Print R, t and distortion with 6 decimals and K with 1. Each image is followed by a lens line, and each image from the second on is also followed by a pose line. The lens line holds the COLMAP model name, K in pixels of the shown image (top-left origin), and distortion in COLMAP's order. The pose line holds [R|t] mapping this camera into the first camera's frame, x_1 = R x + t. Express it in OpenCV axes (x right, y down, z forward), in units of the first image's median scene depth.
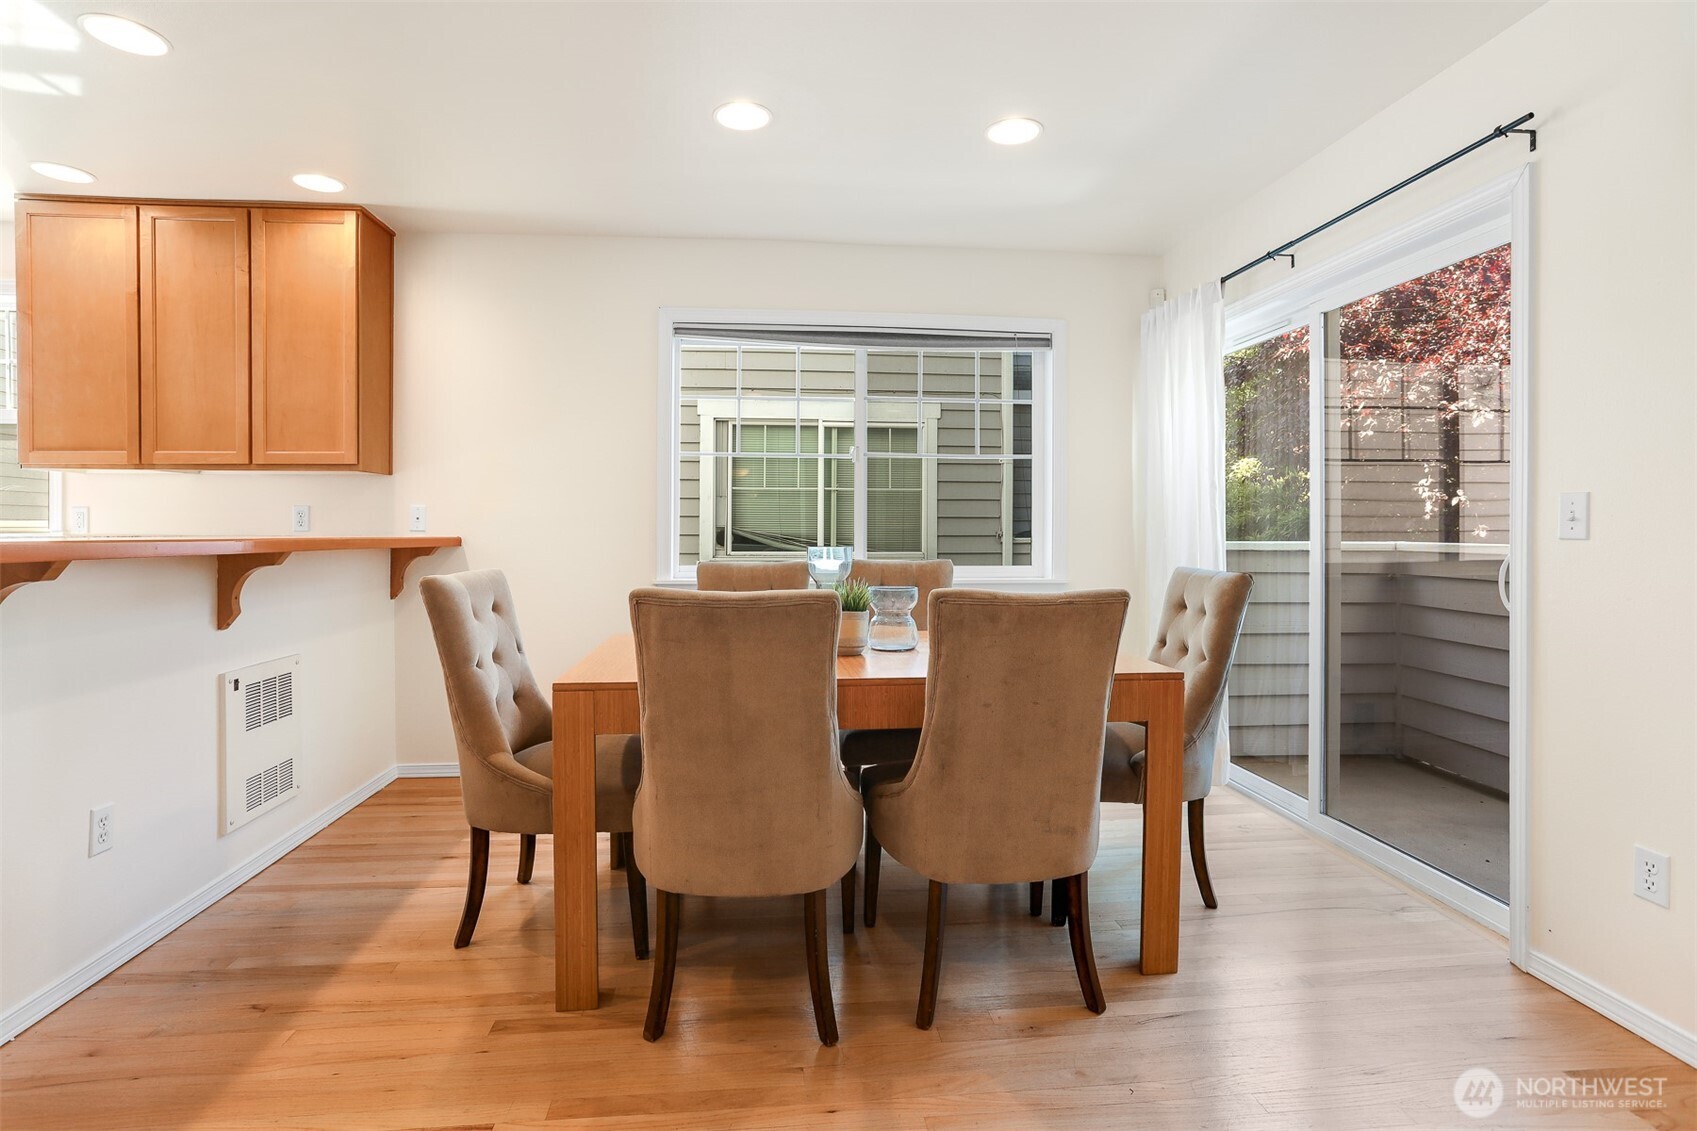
lens RADIAL K [[838.7, 0, 813.0], [0, 838.7, 534.4], [0, 0, 1]] dist [-0.042924, 0.017100]
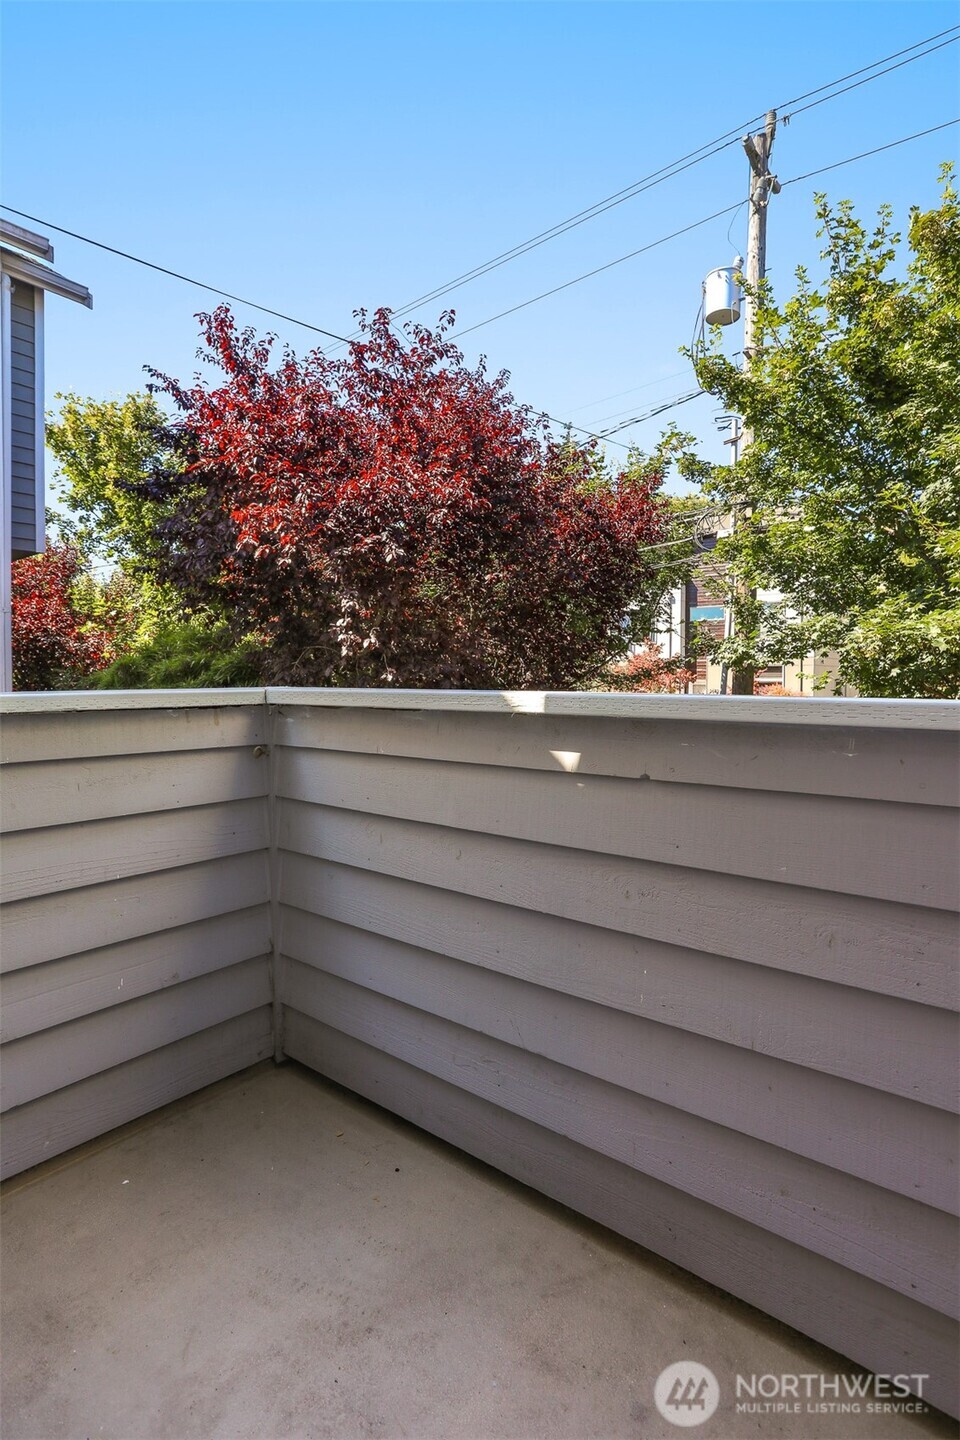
lens RADIAL K [[711.7, 0, 474.5], [0, 711.7, 717.5], [0, 0, 1]] dist [-0.042924, 0.017100]
pose [[0.692111, -0.017286, 0.721584, 0.286451], [-0.020076, 0.998865, 0.043185, 0.003372], [-0.721512, -0.044375, 0.690978, 0.358487]]
